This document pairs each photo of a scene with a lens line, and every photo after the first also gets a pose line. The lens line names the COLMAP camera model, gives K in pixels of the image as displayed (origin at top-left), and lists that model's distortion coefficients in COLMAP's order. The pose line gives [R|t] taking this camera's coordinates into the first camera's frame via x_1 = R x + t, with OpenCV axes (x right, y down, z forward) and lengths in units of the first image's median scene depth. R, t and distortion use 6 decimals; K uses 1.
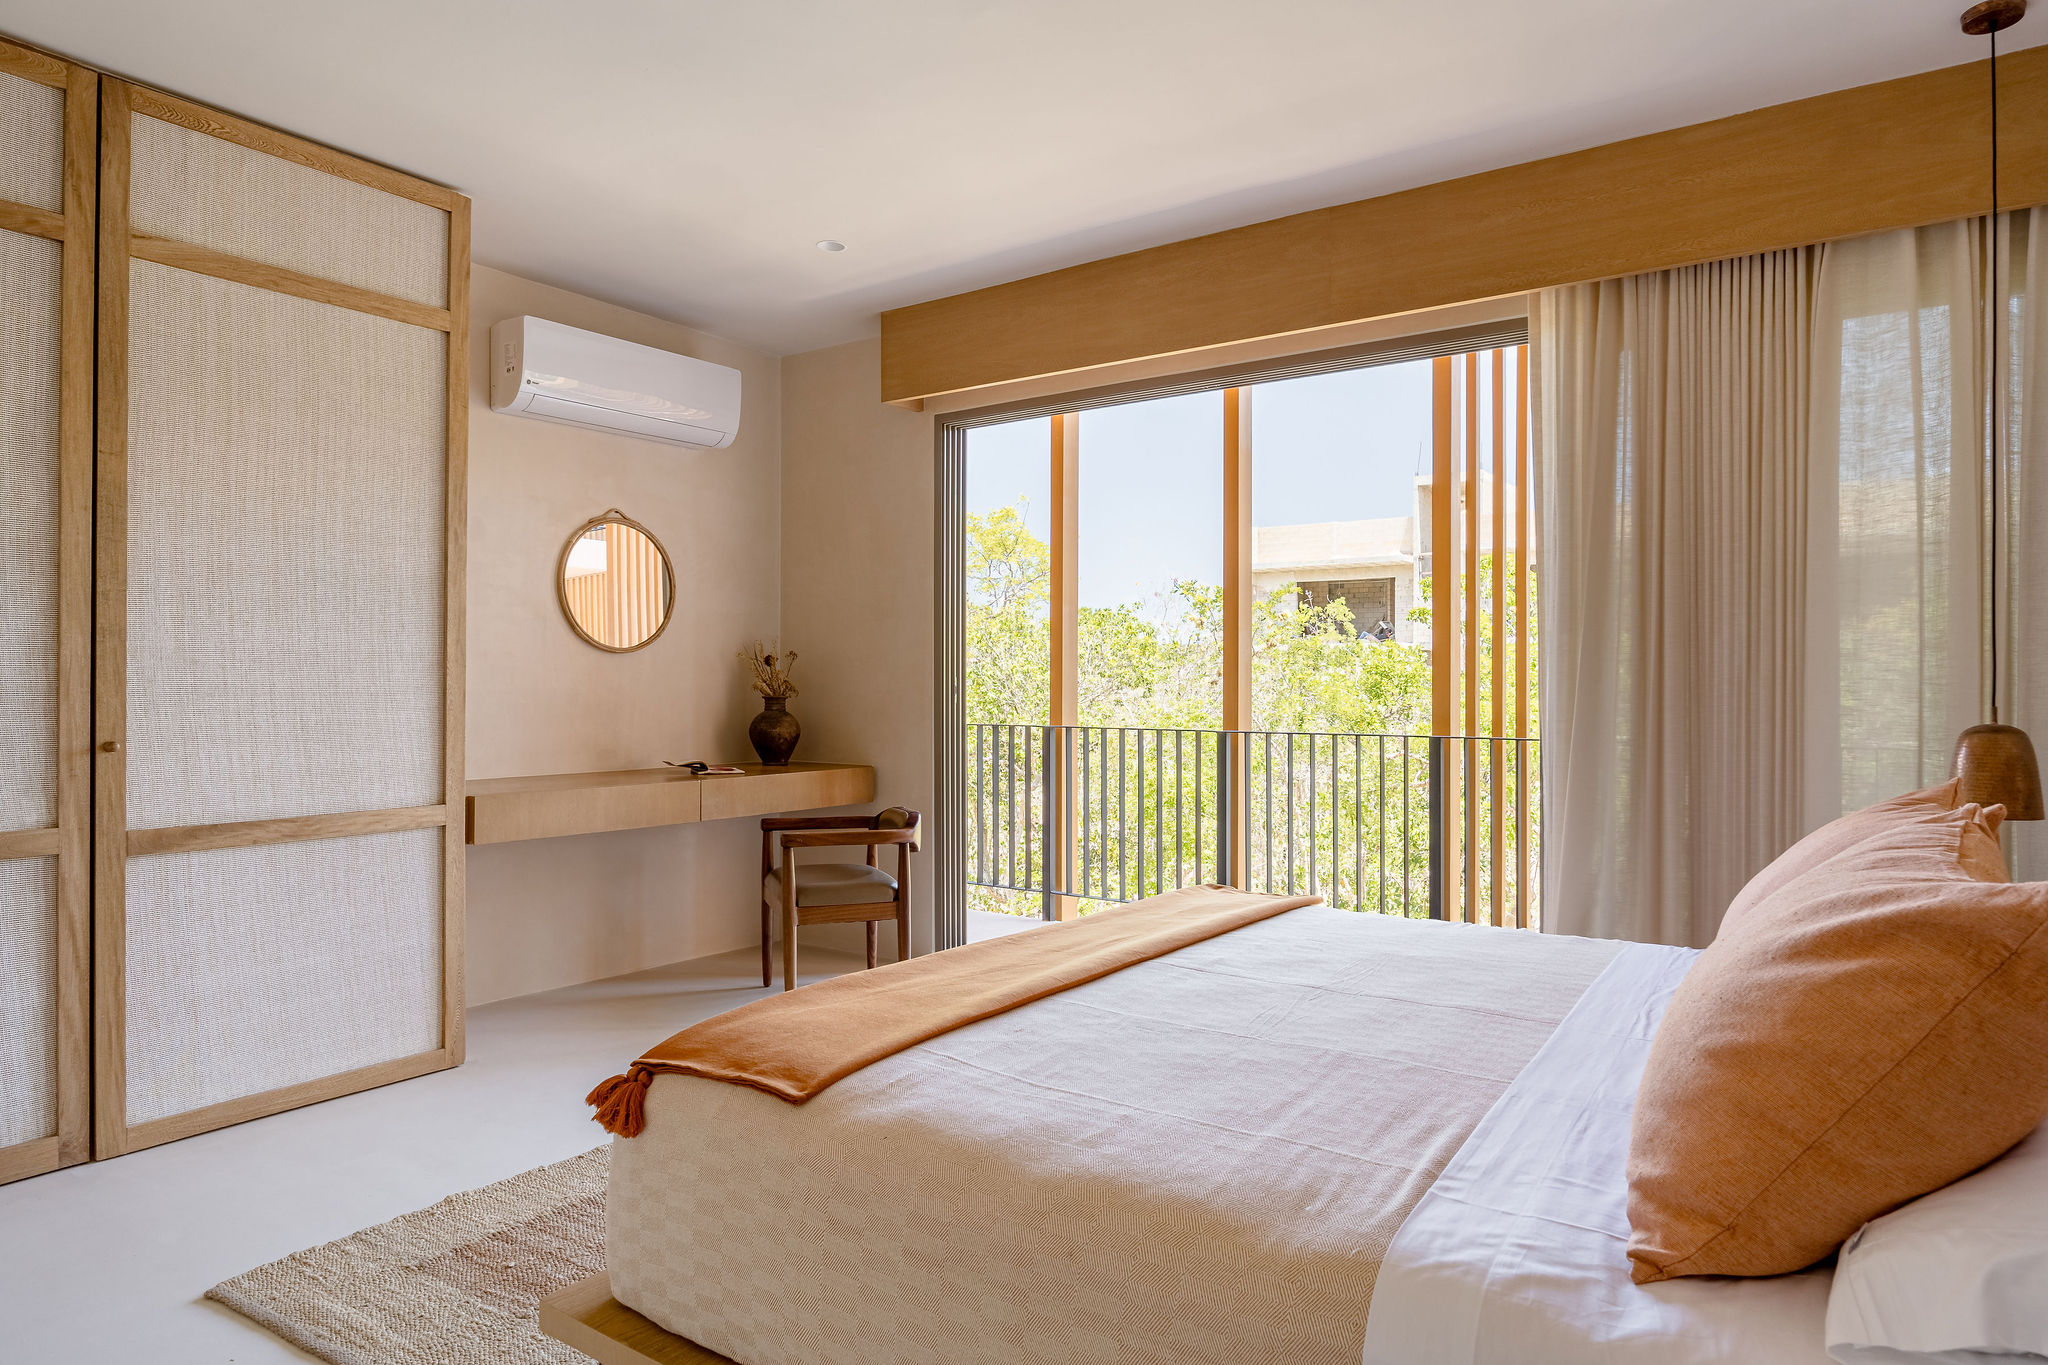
lens RADIAL K [[1262.9, 0, 1022.8], [0, 1262.9, 681.0], [0, 0, 1]] dist [-0.005714, -0.000344]
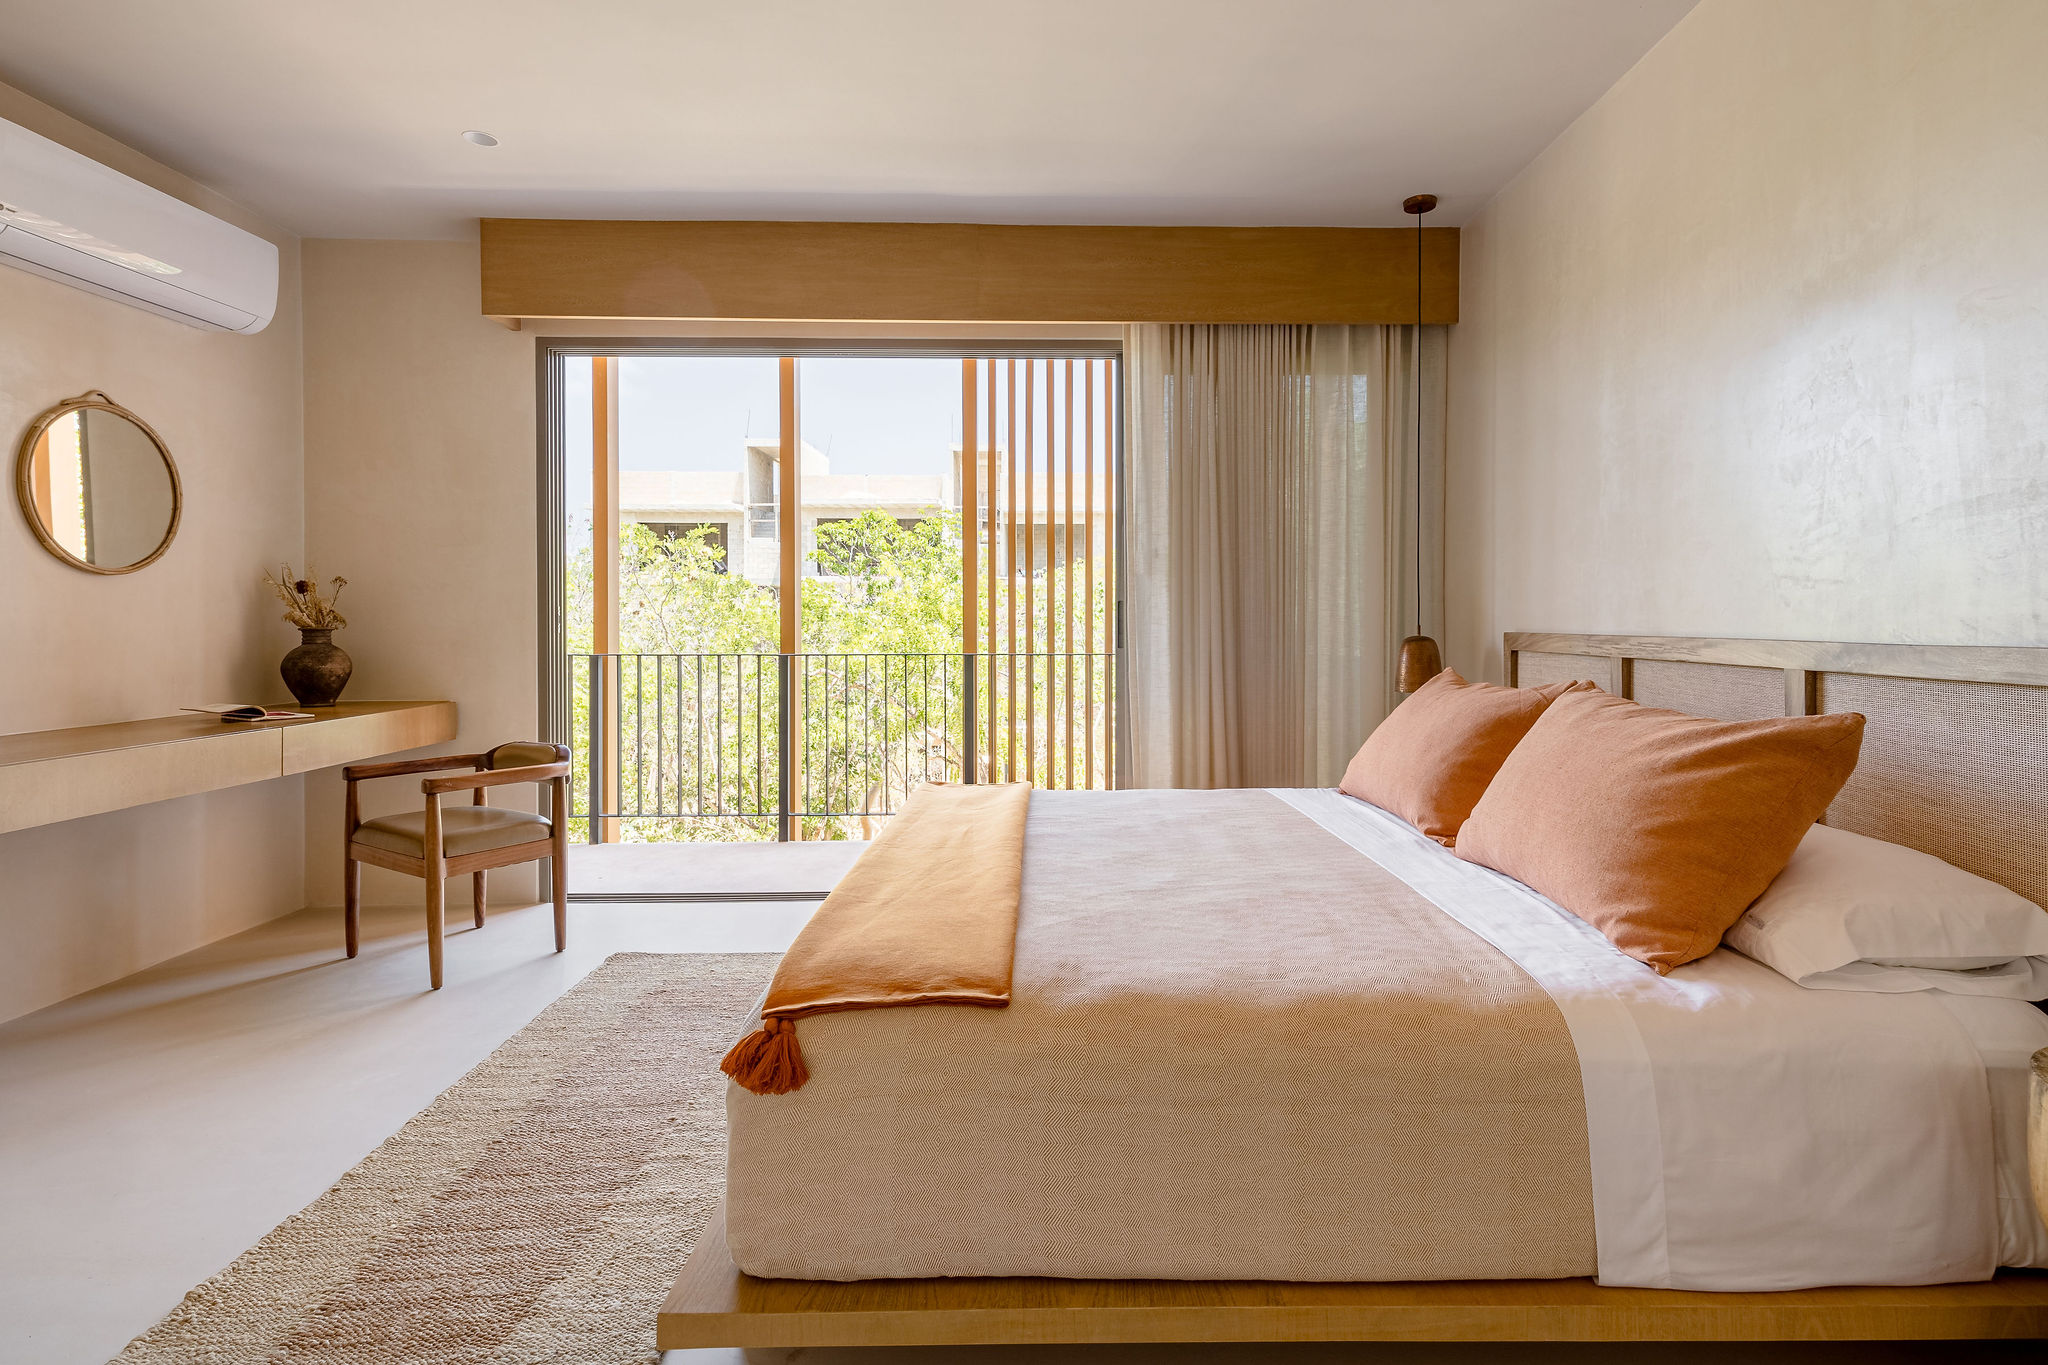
lens RADIAL K [[1071.0, 0, 1027.4], [0, 1071.0, 621.1], [0, 0, 1]] dist [0.028932, 0.000074]
pose [[0.790517, -0.006836, 0.612401, -0.315541], [0.001300, 0.999954, 0.009485, 0.001013], [-0.612438, -0.006702, 0.790490, 0.121354]]
